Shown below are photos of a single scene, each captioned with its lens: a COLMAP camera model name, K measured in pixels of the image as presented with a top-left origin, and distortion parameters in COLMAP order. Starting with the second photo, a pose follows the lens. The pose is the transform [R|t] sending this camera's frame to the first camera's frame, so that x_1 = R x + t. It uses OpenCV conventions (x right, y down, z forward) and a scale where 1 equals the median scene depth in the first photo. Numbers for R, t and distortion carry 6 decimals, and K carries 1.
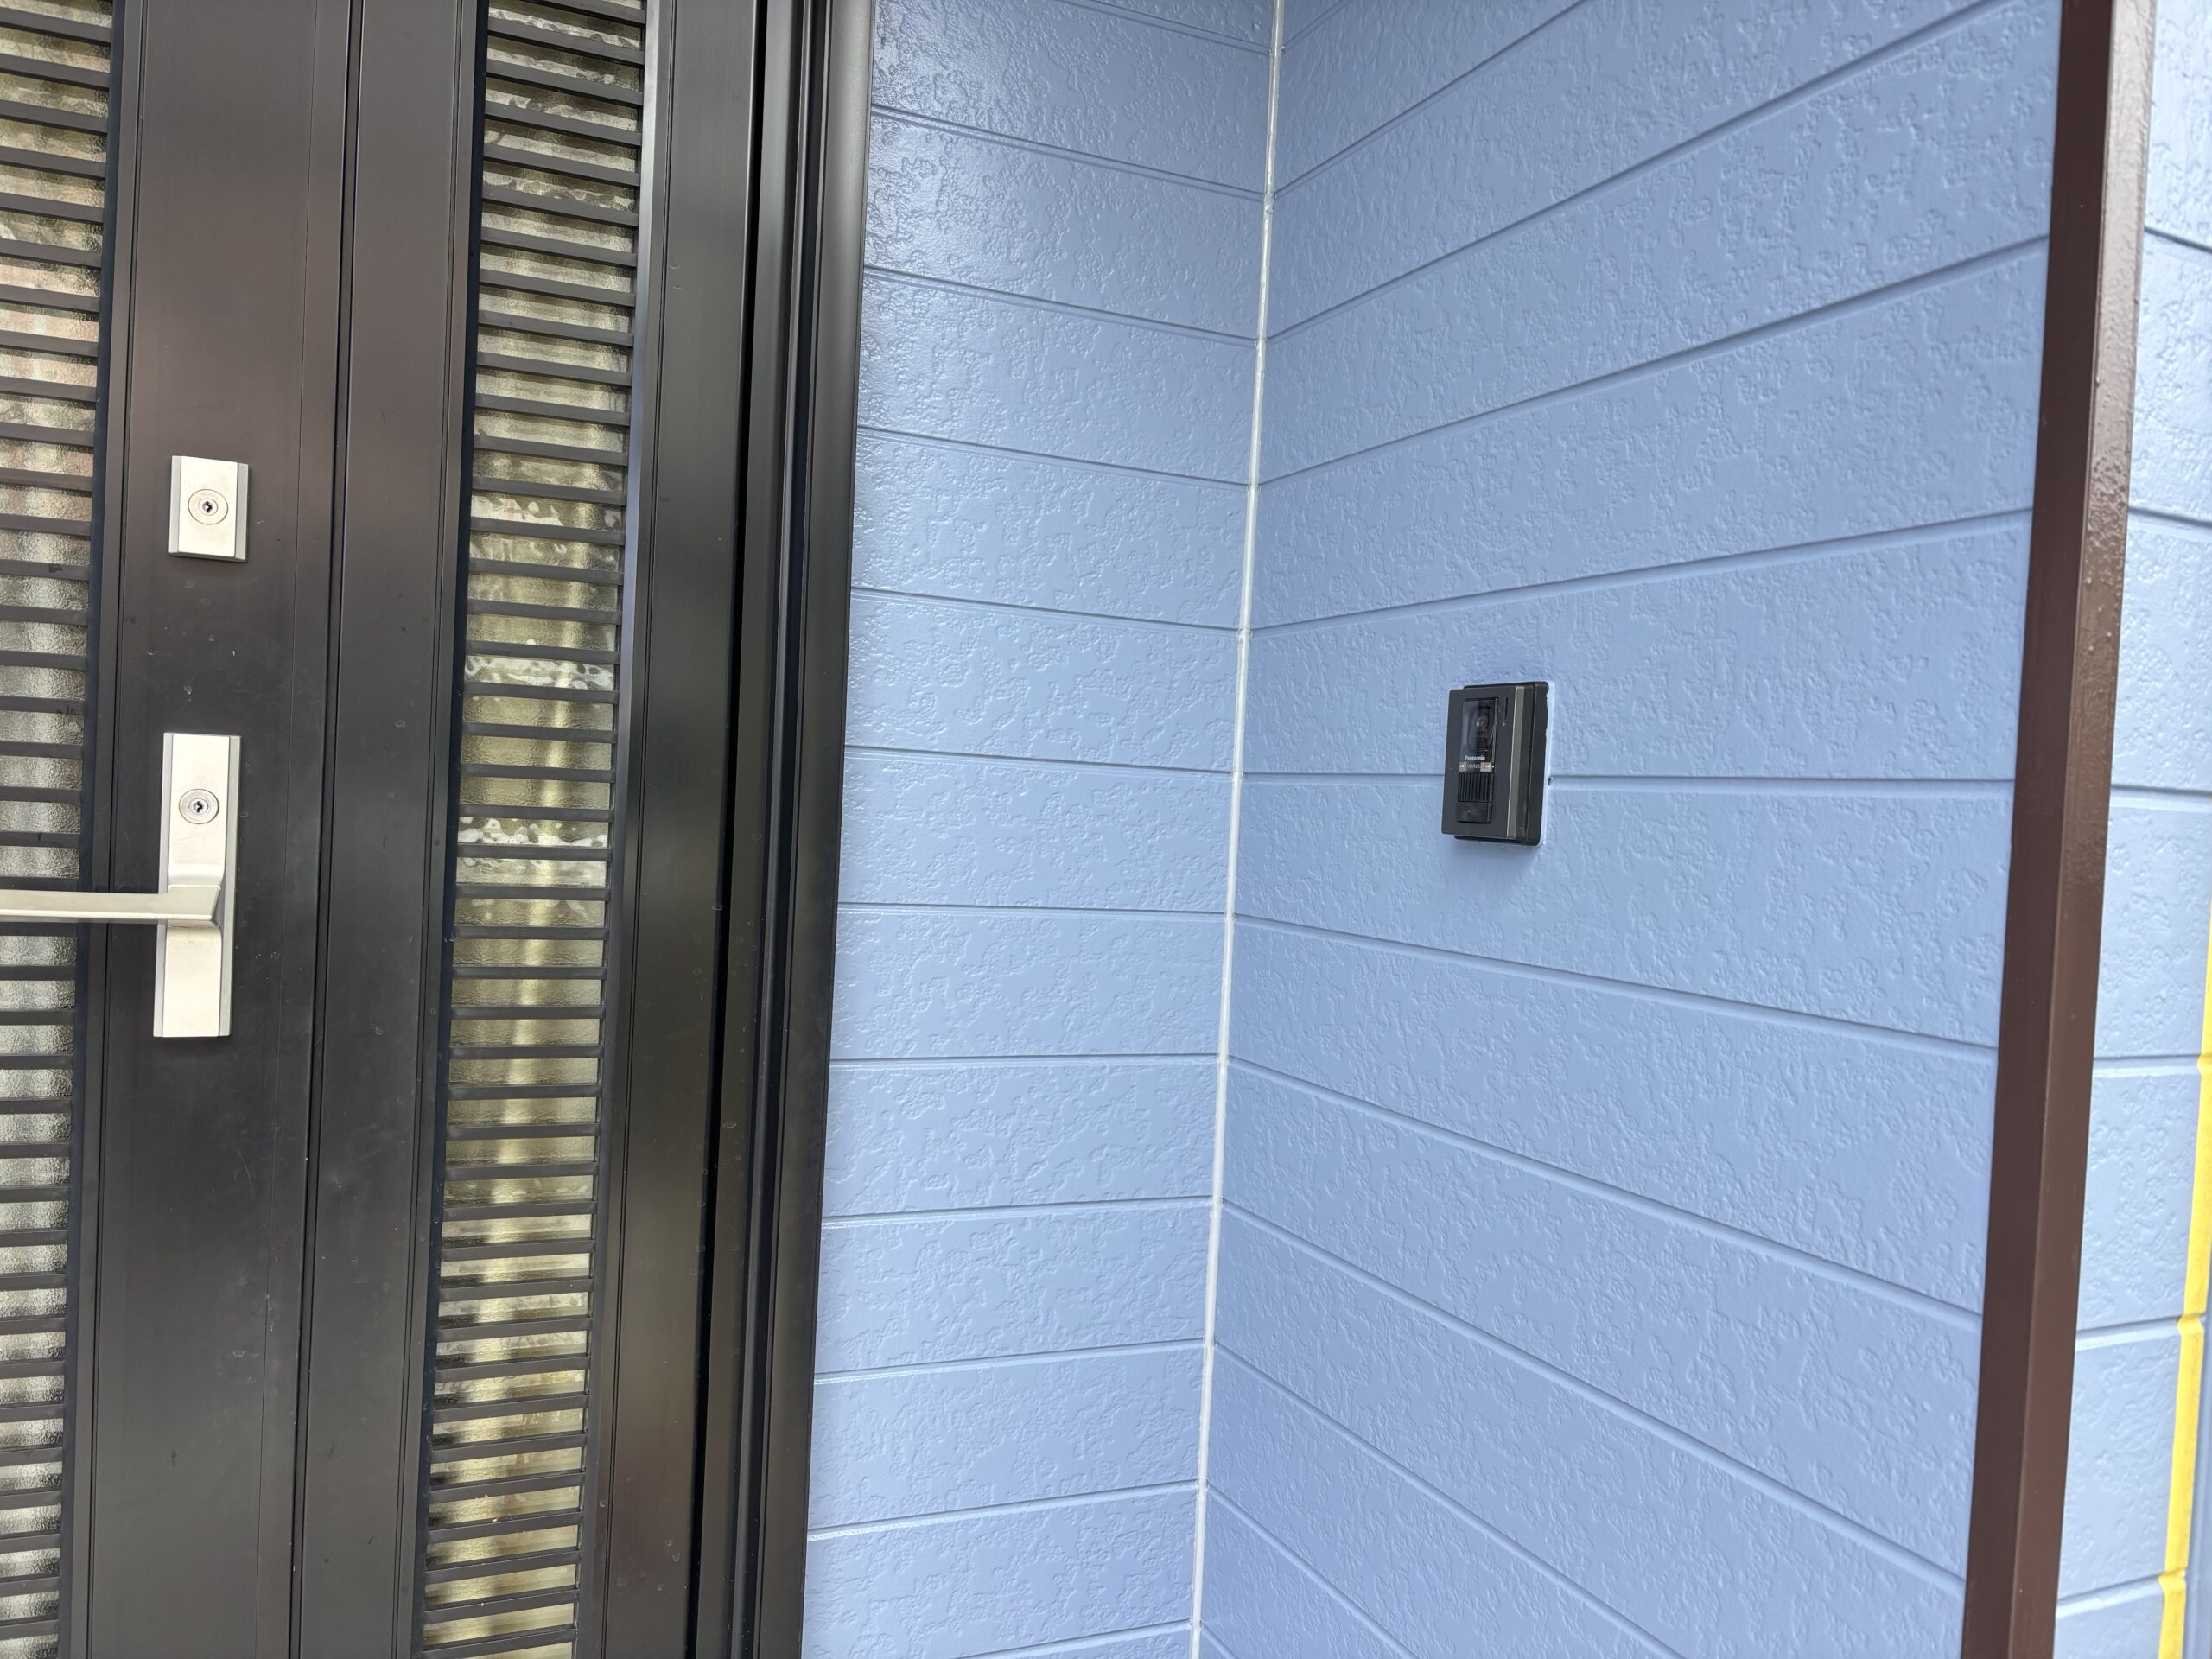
lens RADIAL K [[1688.0, 0, 1106.0], [0, 1688.0, 829.5], [0, 0, 1]] dist [-0.012570, 0.006914]
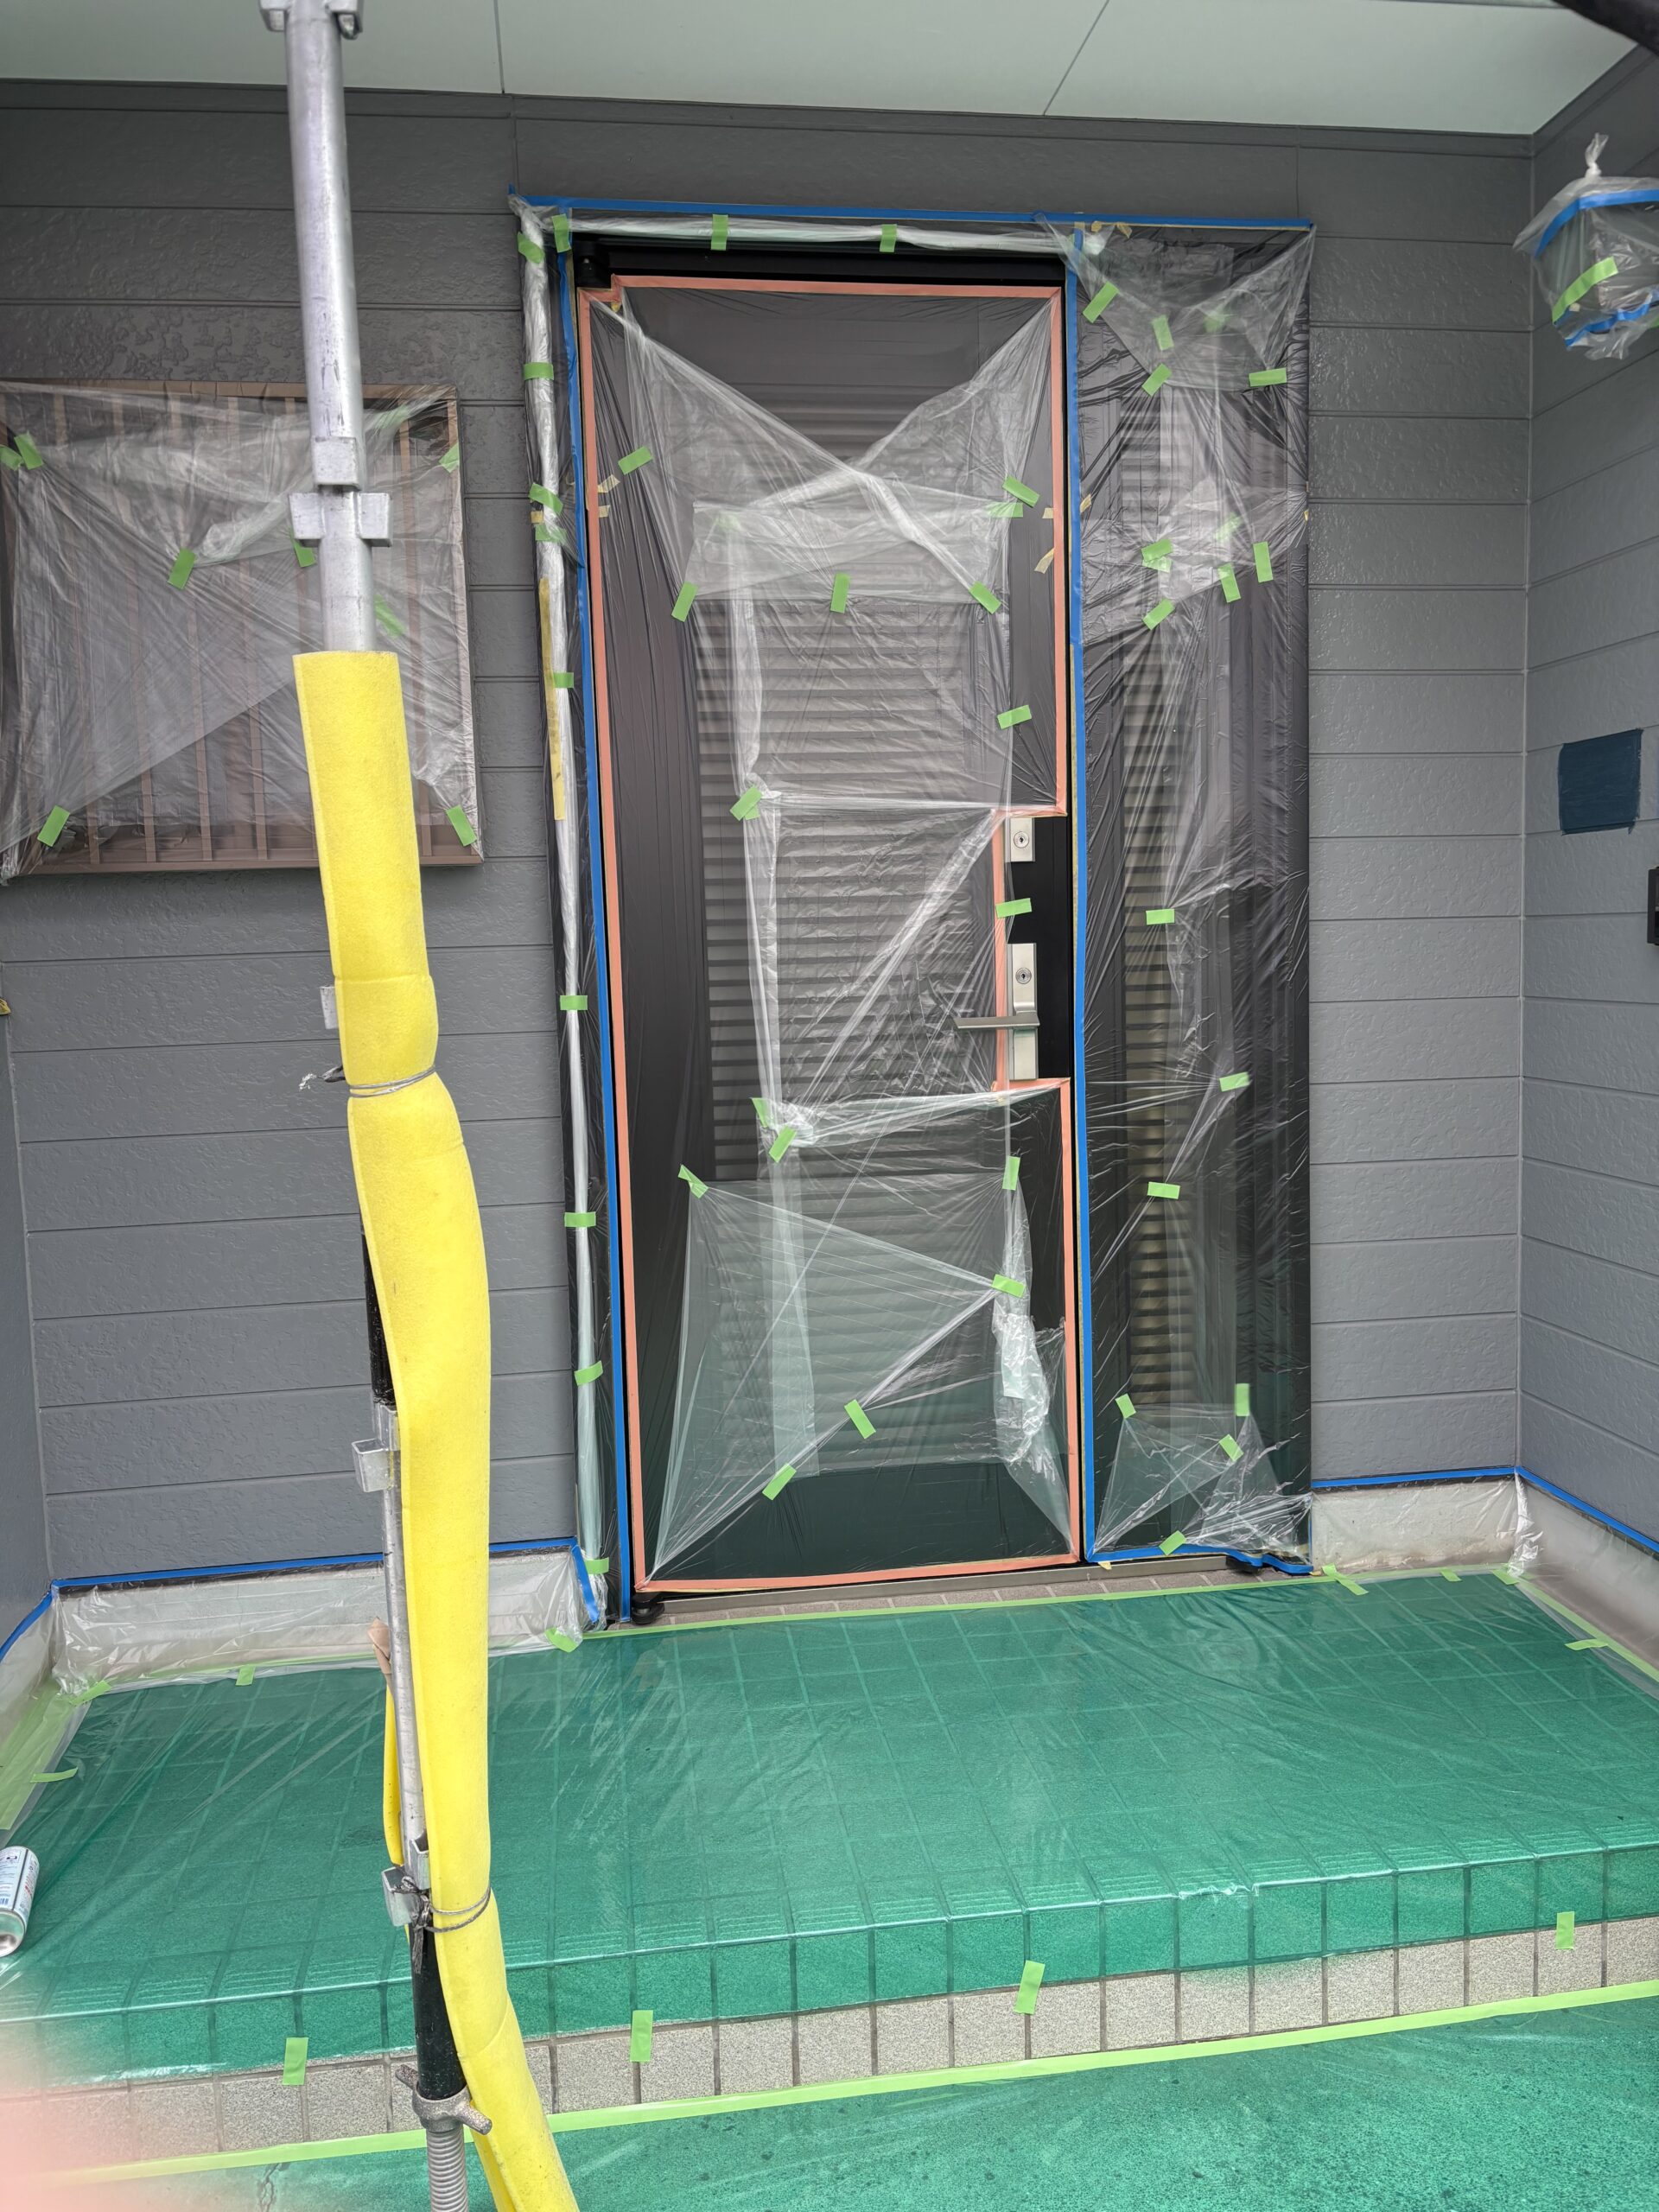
lens RADIAL K [[1643.3, 0, 829.5], [0, 1643.3, 1106.0], [0, 0, 1]] dist [0.036254, -0.075990]
pose [[0.959811, -0.048607, -0.276407, -0.157217], [0.068290, 0.995735, 0.062031, 0.006676], [0.272213, -0.078414, 0.959037, -0.907551]]
